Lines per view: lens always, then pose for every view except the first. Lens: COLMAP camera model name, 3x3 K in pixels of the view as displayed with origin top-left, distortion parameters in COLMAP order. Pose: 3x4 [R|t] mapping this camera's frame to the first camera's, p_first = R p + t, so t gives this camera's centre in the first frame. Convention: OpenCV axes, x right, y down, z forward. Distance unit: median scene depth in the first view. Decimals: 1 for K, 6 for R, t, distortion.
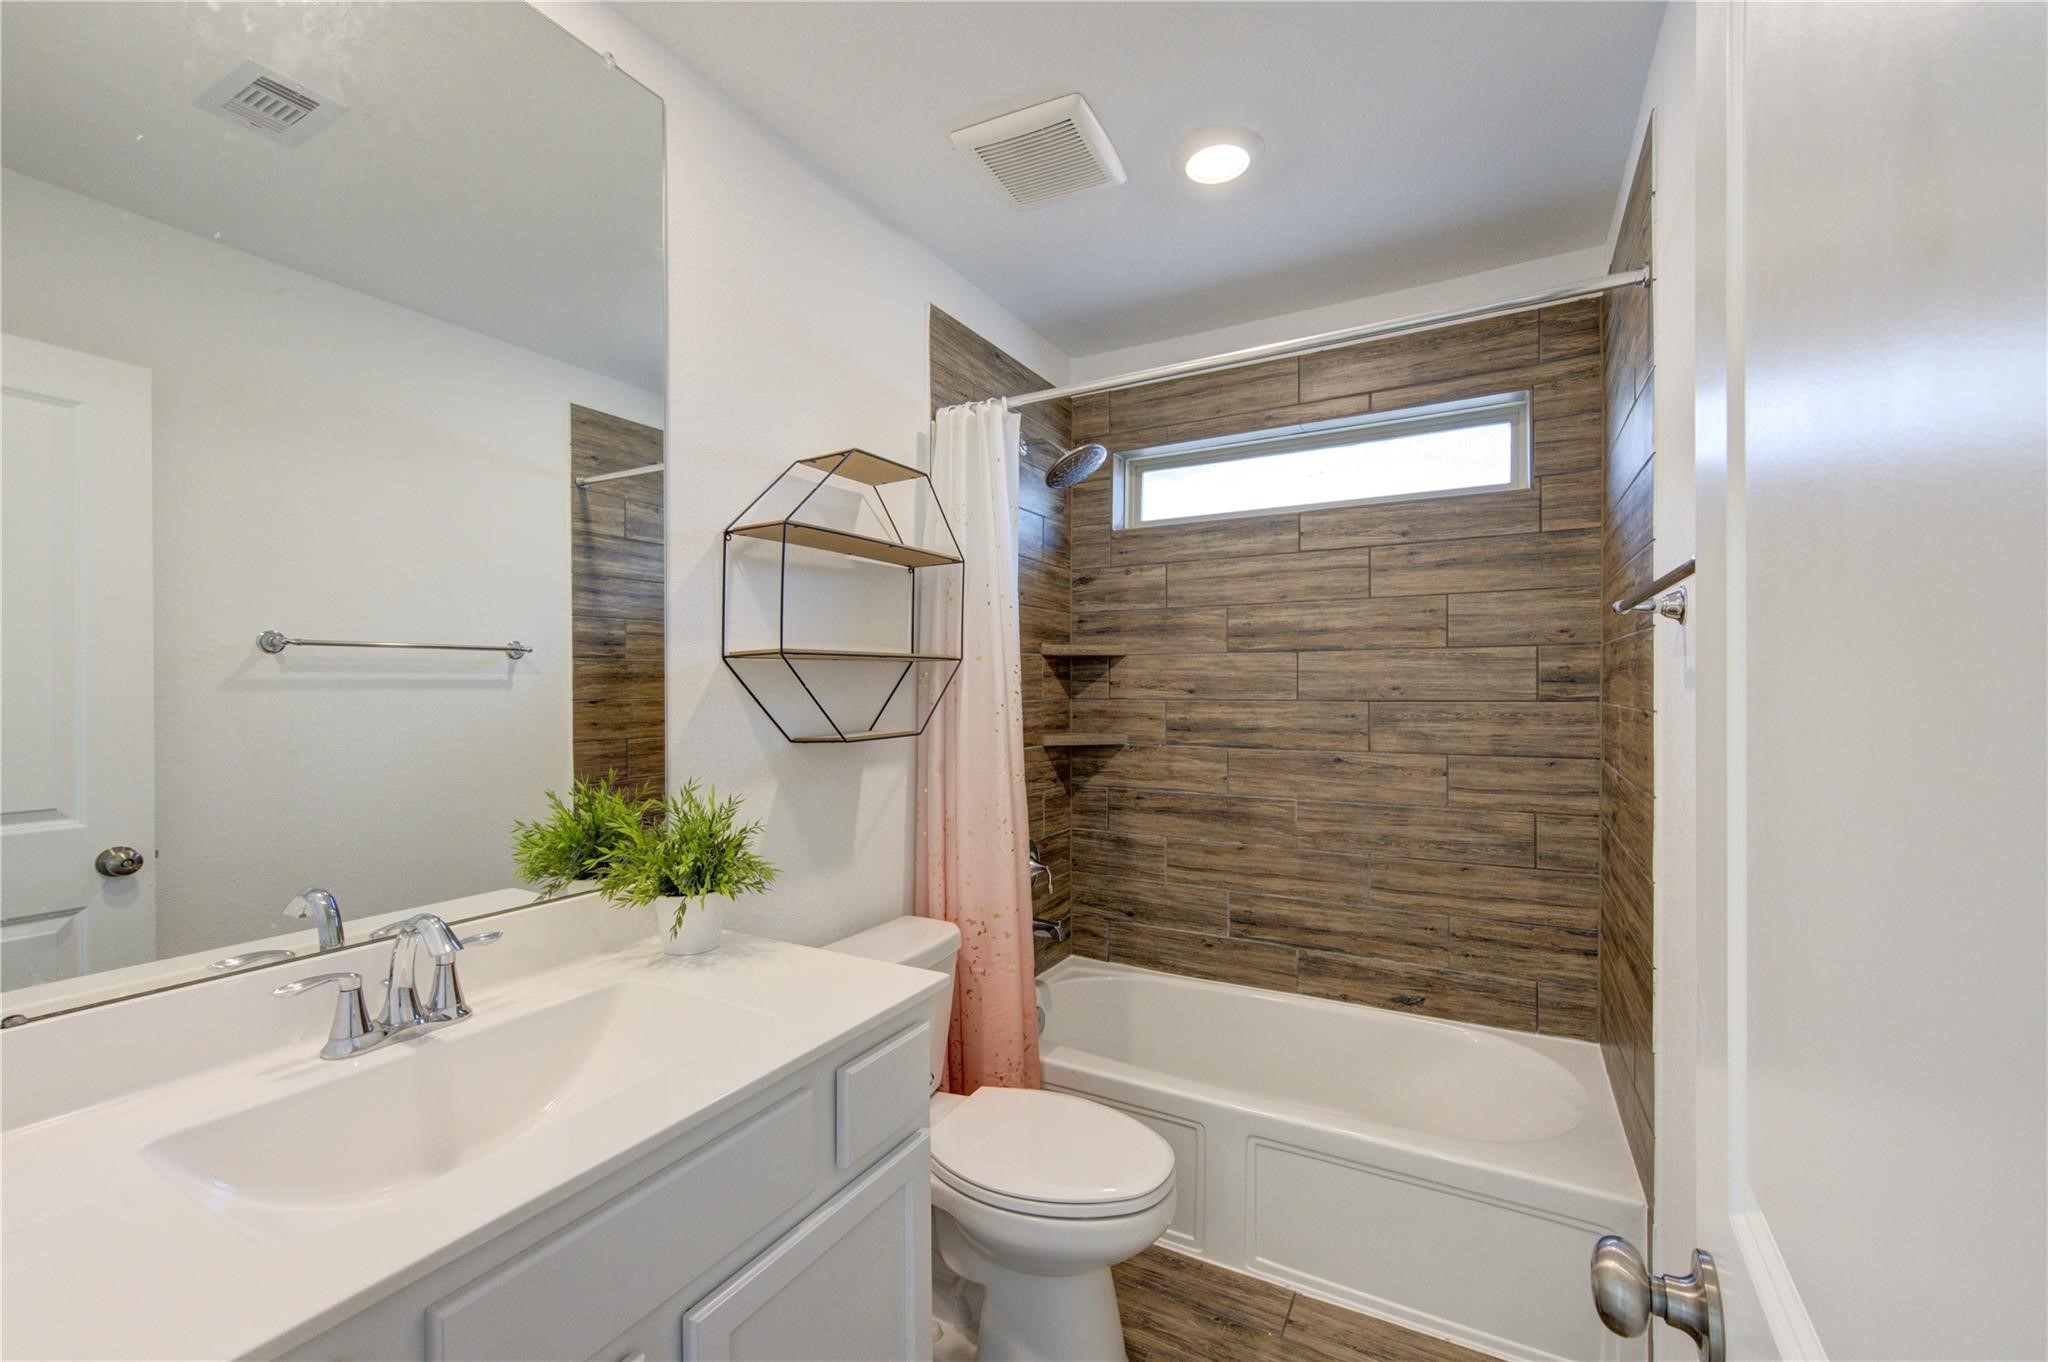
lens RADIAL K [[823.3, 0, 1023.9], [0, 823.3, 683.4], [0, 0, 1]] dist [-0.000632, -0.000032]
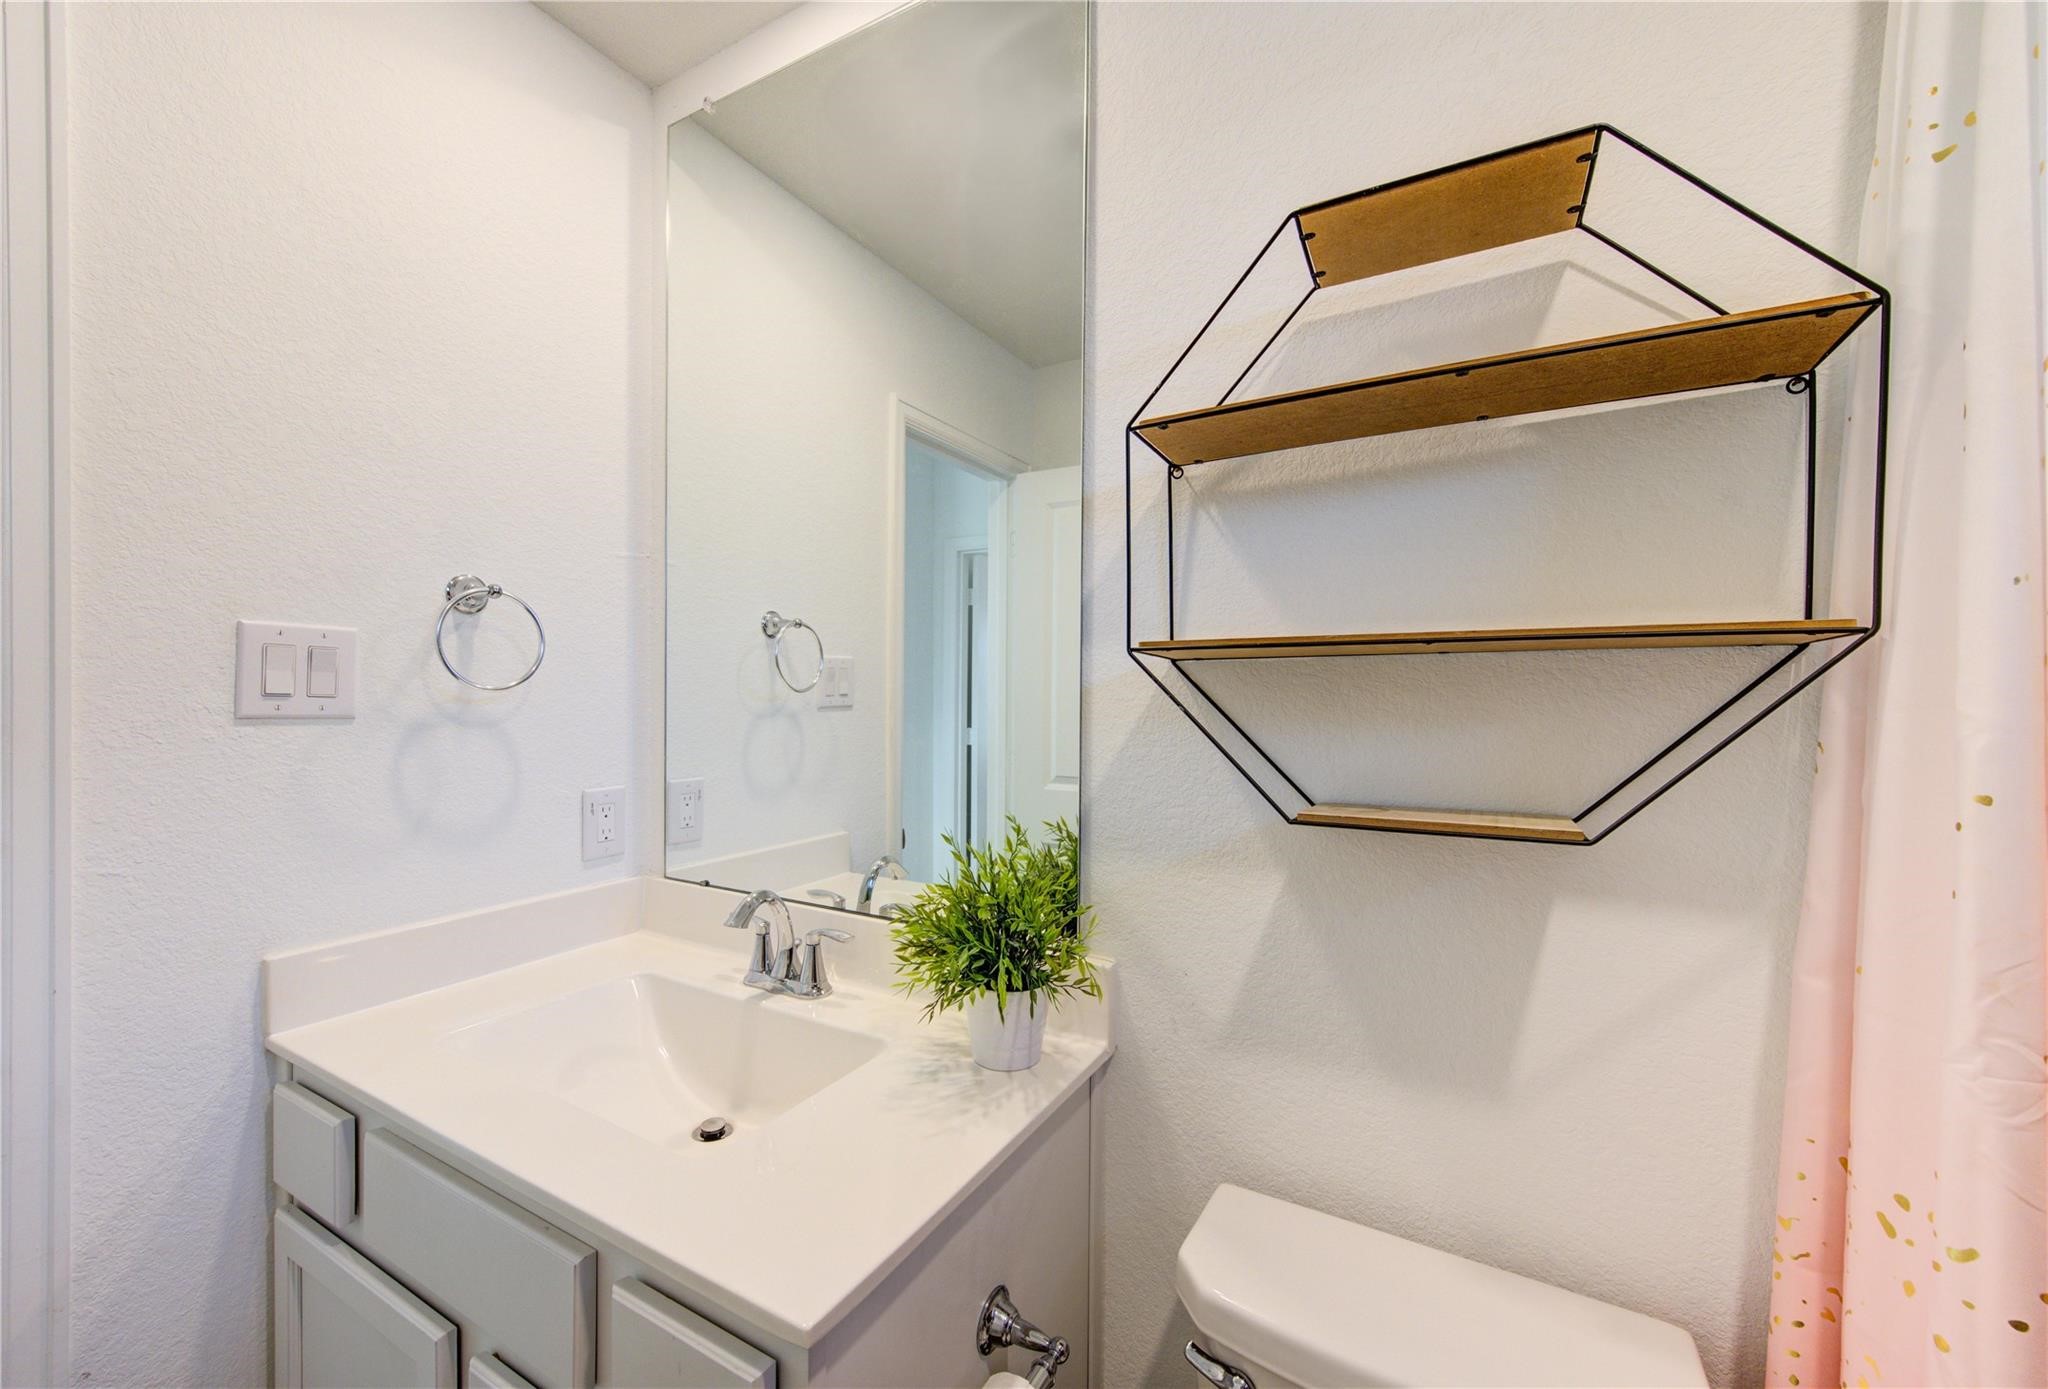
lens RADIAL K [[836.2, 0, 1024.0], [0, 836.2, 694.5], [0, 0, 1]] dist [0.000665, 0.000086]
pose [[0.016842, 0.010680, -0.999801, 0.296758], [-0.013118, 0.999859, 0.010459, -0.003329], [0.999772, 0.012939, 0.016980, 0.904697]]
